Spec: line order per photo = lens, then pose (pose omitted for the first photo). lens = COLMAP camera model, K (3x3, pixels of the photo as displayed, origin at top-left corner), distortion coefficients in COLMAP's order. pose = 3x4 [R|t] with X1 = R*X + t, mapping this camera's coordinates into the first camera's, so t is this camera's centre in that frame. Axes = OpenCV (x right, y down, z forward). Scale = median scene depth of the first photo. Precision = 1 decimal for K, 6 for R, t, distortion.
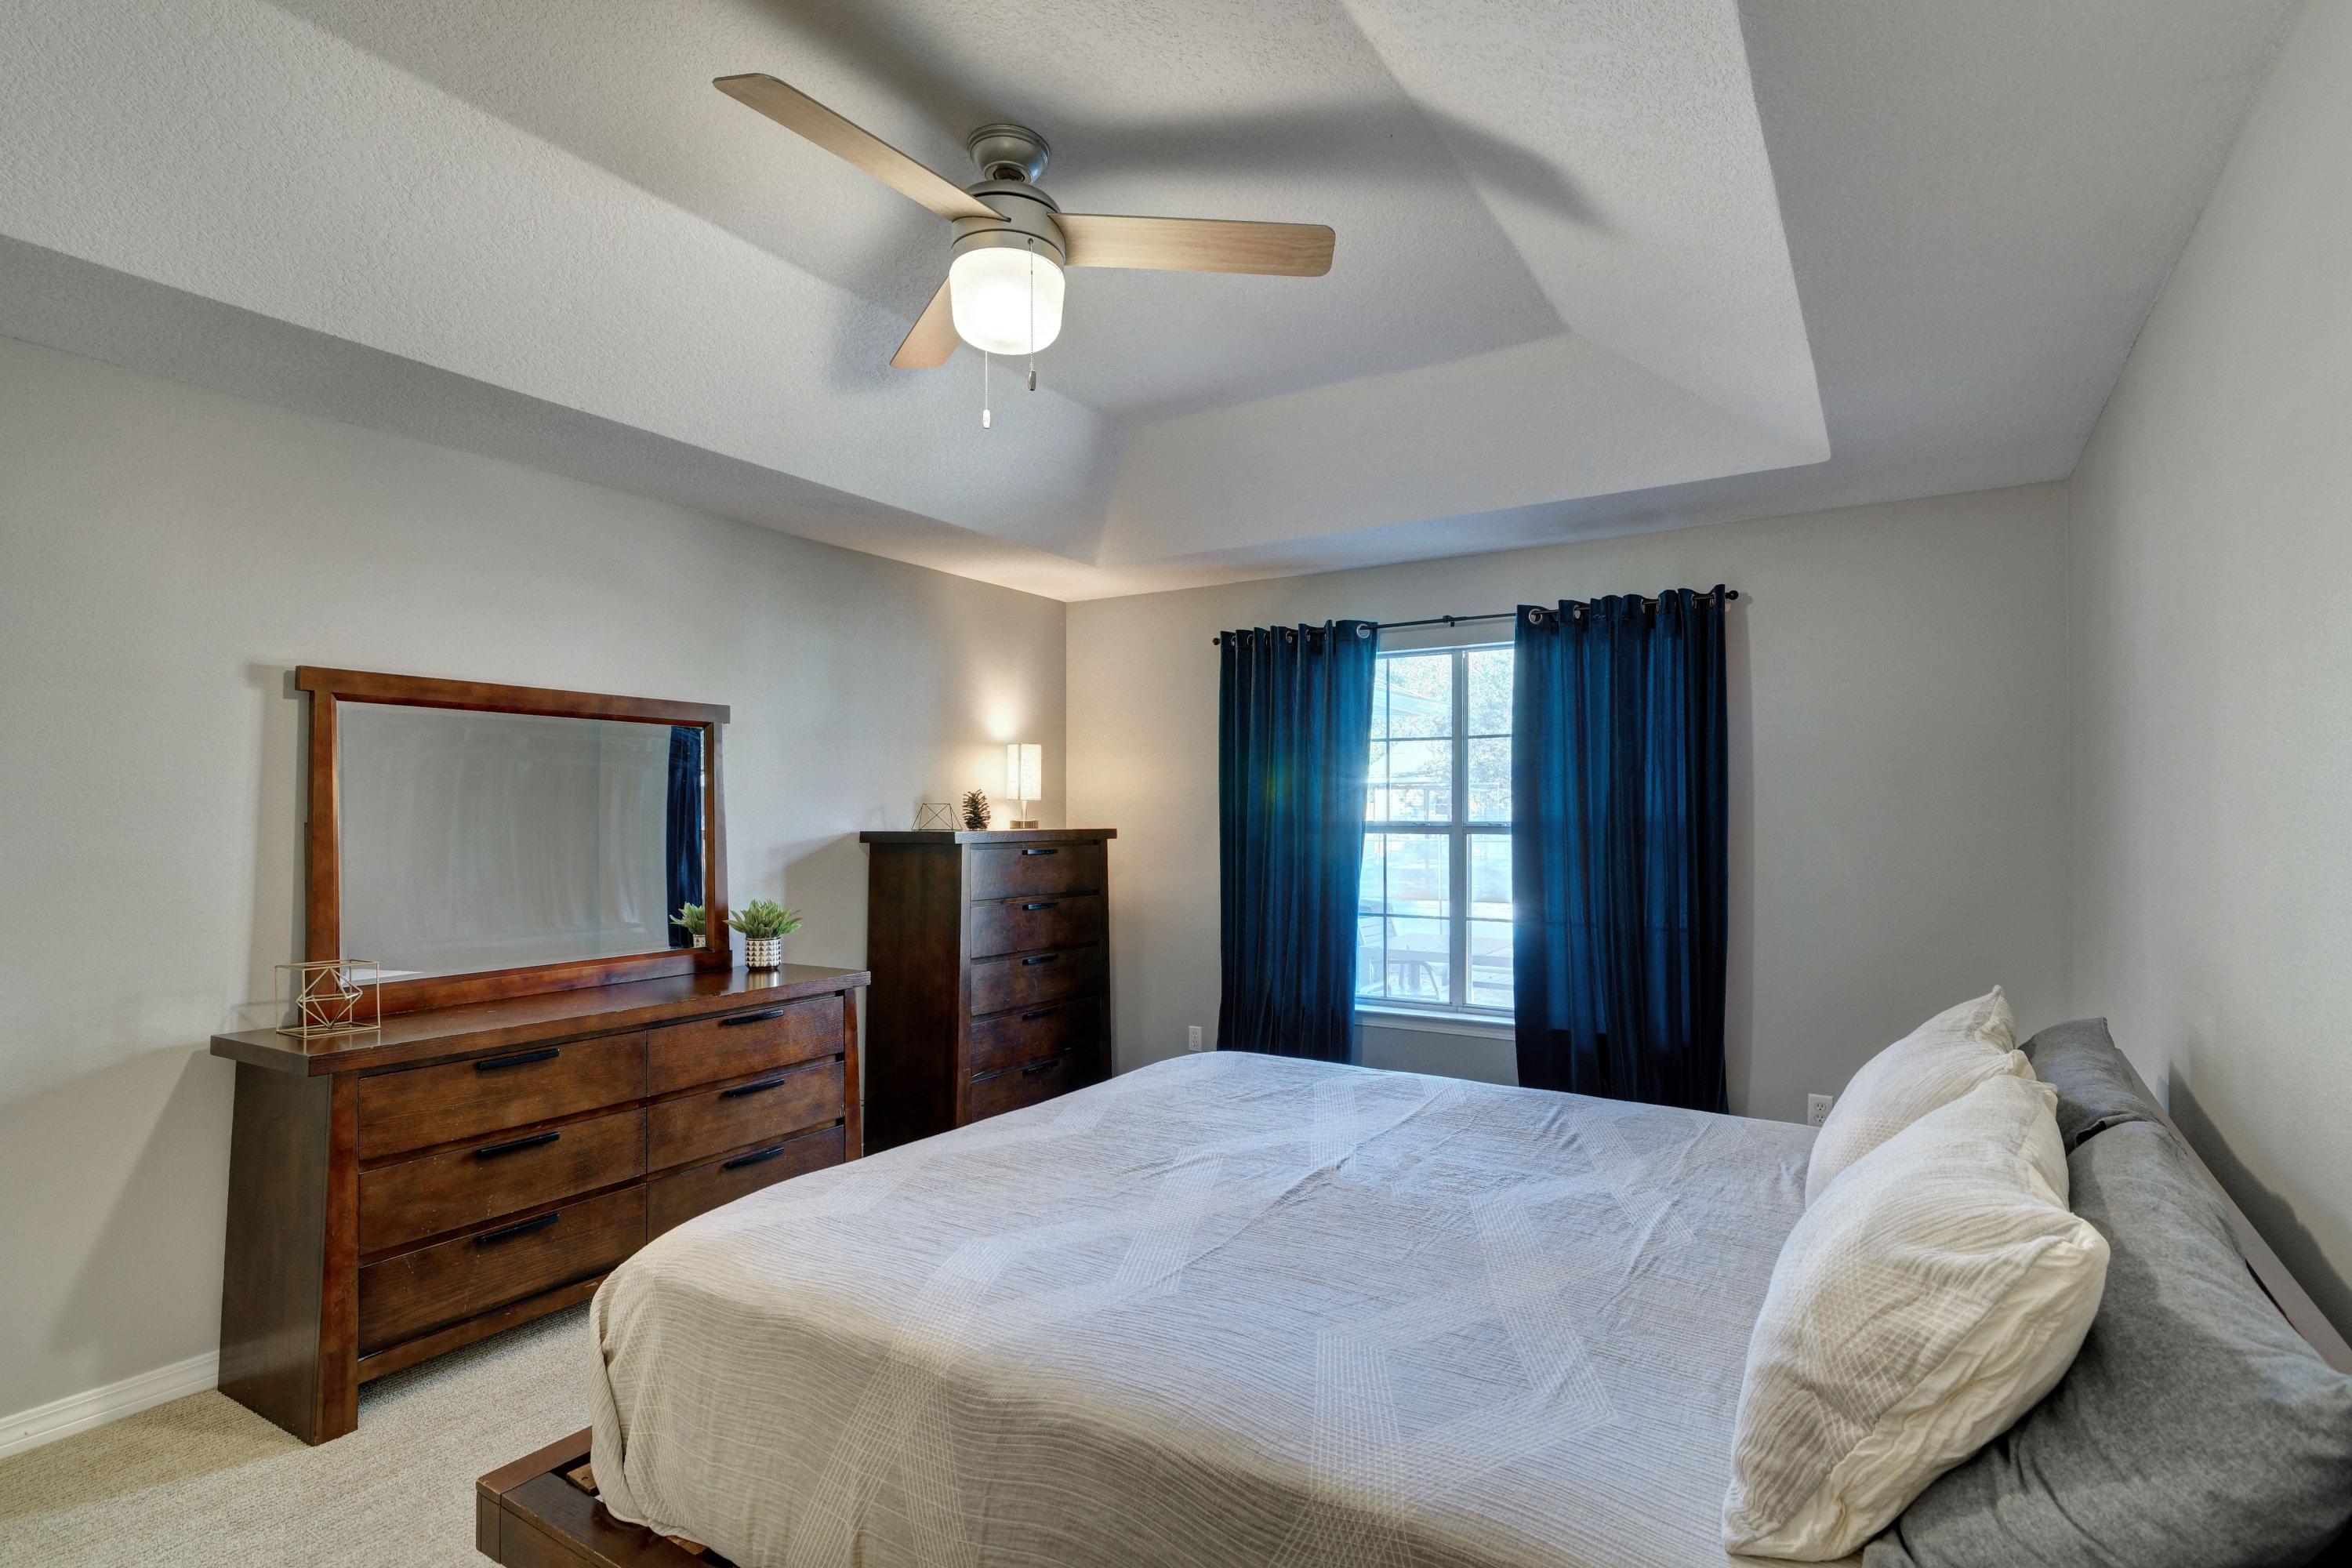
lens RADIAL K [[1159.1, 0, 1172.9], [0, 1159.1, 821.6], [0, 0, 1]] dist [0.002480, -0.000186]
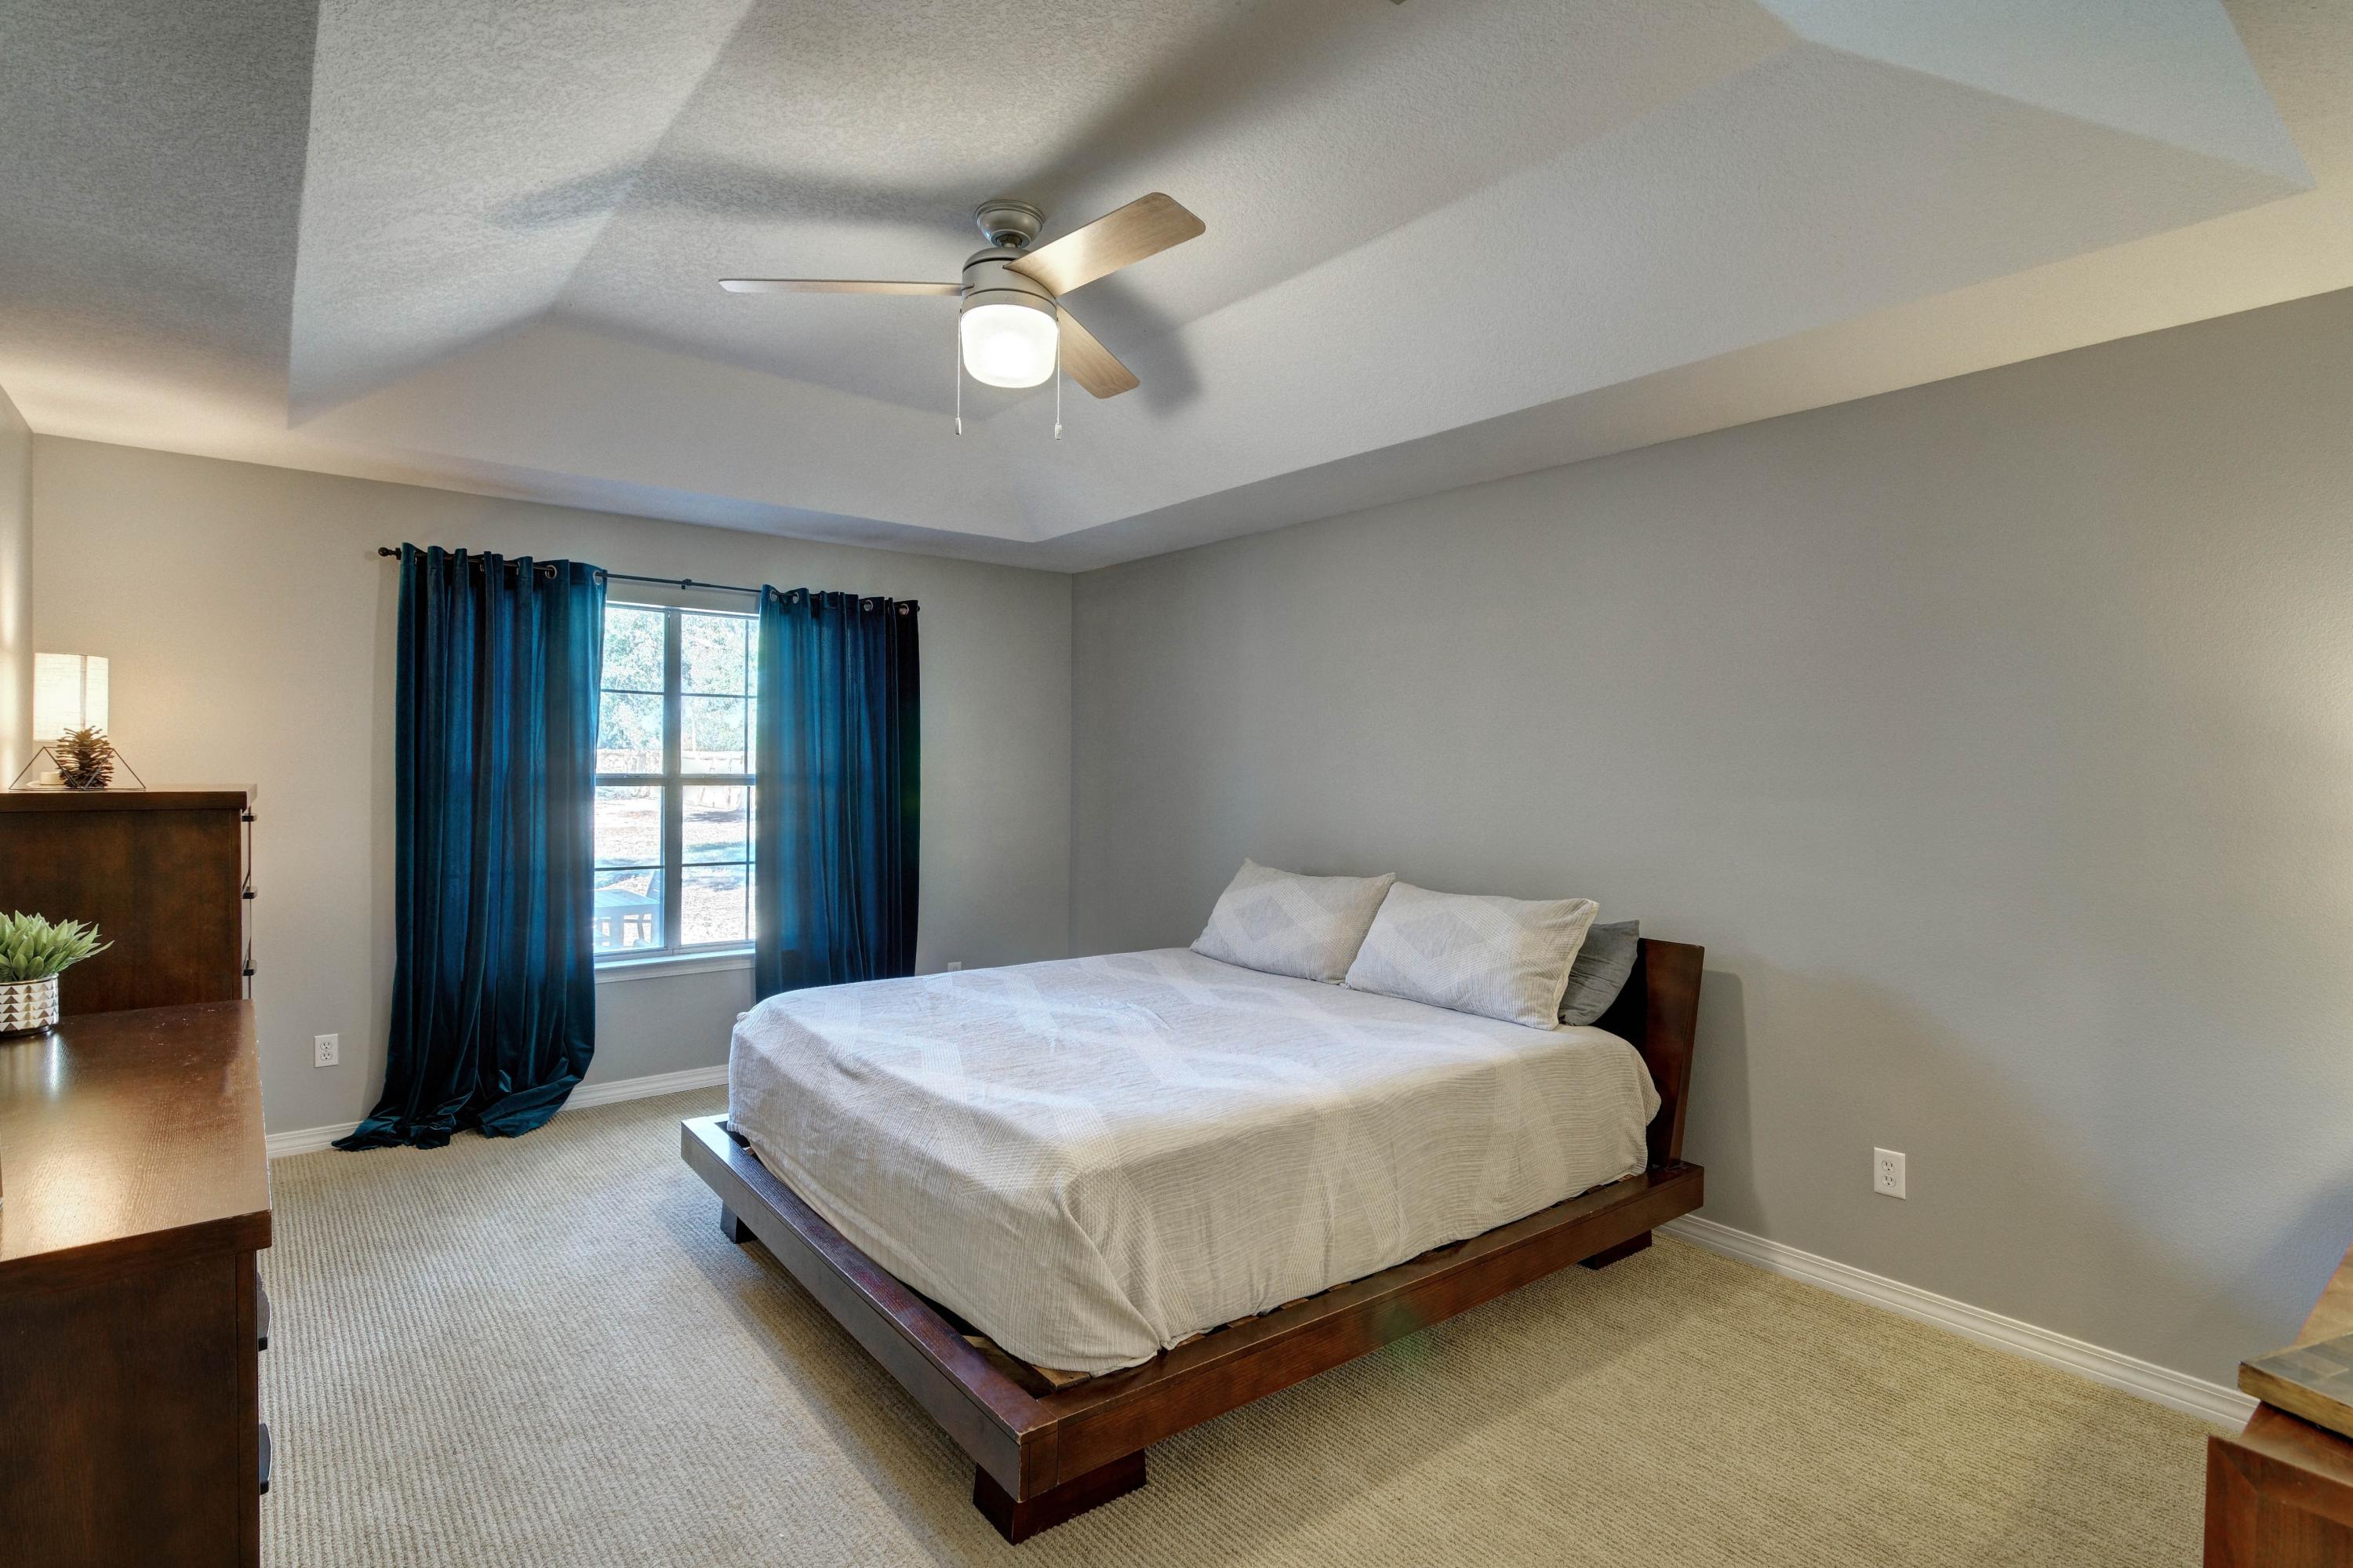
lens RADIAL K [[1159.0, 0, 1182.0], [0, 1159.0, 779.8], [0, 0, 1]] dist [0.009238, 0.000089]
pose [[0.316145, -0.005834, 0.948693, -0.613720], [-0.004286, 0.999962, 0.007577, -0.004704], [-0.948701, -0.006462, 0.316108, 0.231817]]
